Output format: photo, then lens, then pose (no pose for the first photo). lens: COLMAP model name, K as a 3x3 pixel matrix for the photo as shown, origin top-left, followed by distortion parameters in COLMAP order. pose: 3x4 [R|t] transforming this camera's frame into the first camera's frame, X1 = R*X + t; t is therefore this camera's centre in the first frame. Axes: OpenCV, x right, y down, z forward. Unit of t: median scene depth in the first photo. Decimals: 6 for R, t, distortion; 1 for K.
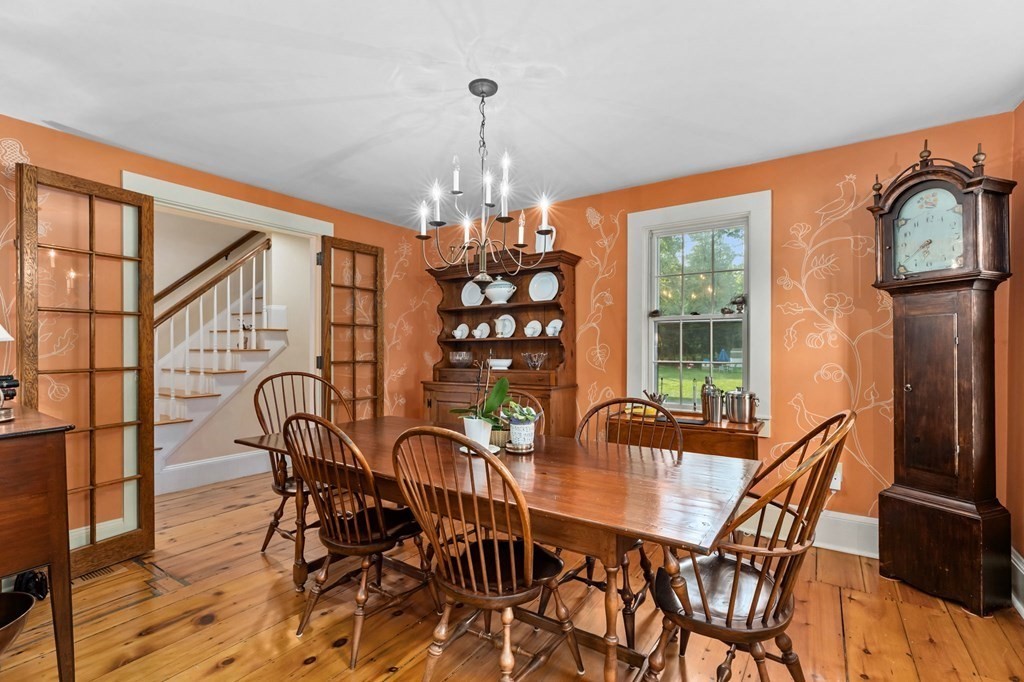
lens RADIAL K [[460.8, 0, 510.0], [0, 460.8, 338.7], [0, 0, 1]] dist [-0.002345, 0.001425]
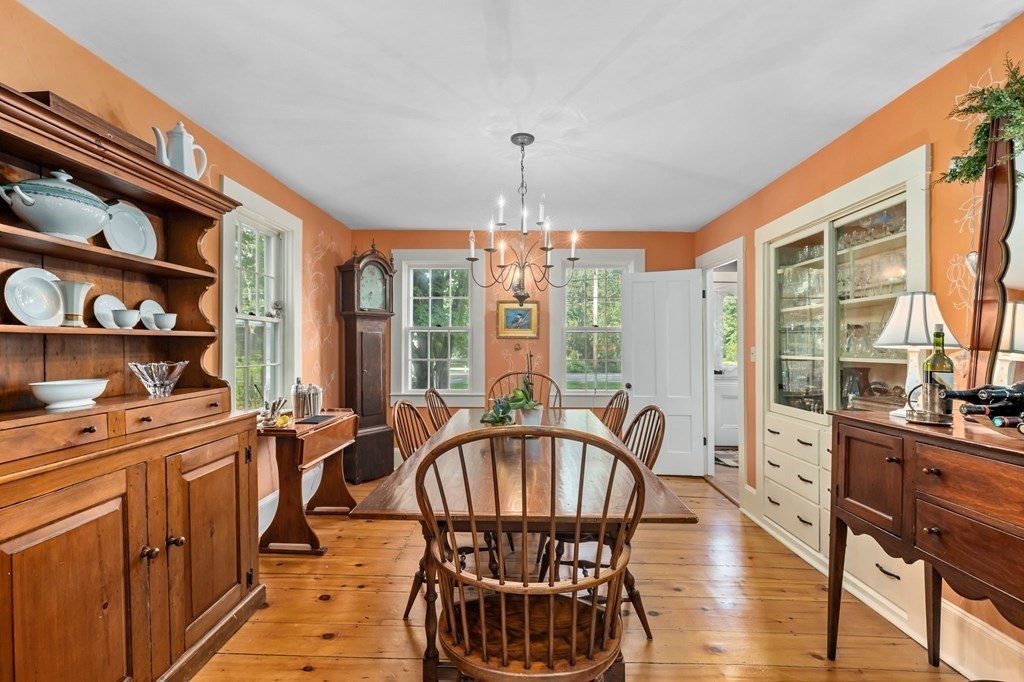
lens RADIAL K [[460.8, 0, 510.0], [0, 460.8, 338.7], [0, 0, 1]] dist [-0.002345, 0.001425]
pose [[-0.554287, 0.019163, 0.832105, -0.756041], [-0.006413, 0.999607, -0.027292, 0.019777], [-0.832301, -0.020464, -0.553947, 1.215977]]
